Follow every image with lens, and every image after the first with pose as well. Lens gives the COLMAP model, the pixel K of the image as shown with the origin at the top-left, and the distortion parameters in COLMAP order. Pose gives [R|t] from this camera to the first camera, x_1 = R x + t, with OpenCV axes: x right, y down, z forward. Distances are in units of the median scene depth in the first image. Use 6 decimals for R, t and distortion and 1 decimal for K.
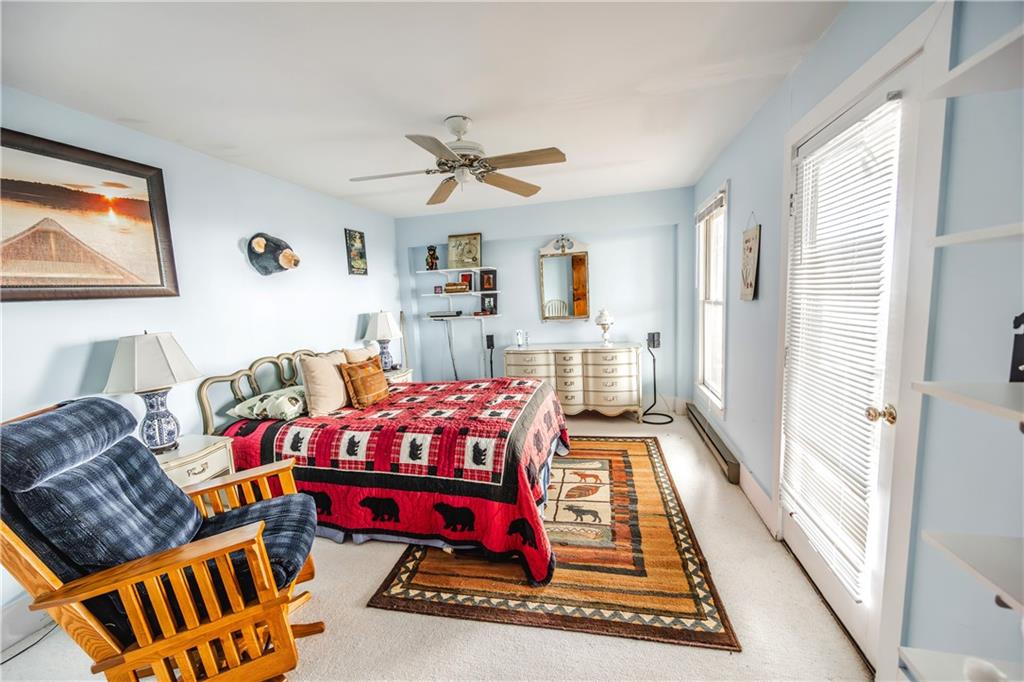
lens RADIAL K [[393.3, 0, 517.7], [0, 393.3, 341.1], [0, 0, 1]] dist [0.000827, 0.000069]
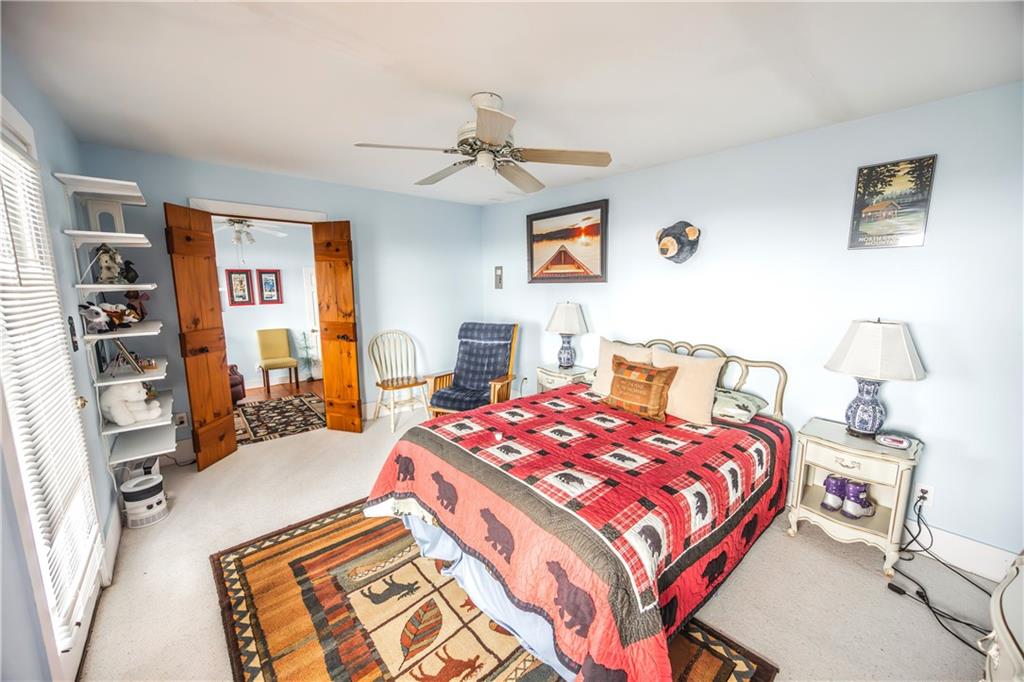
lens RADIAL K [[393.3, 0, 515.4], [0, 393.3, 341.3], [0, 0, 1]] dist [0.000827, 0.000069]
pose [[-0.596674, 0.167921, -0.784718, 0.612121], [-0.068267, 0.963696, 0.258128, -0.278854], [0.799575, 0.207588, -0.563549, 1.725504]]
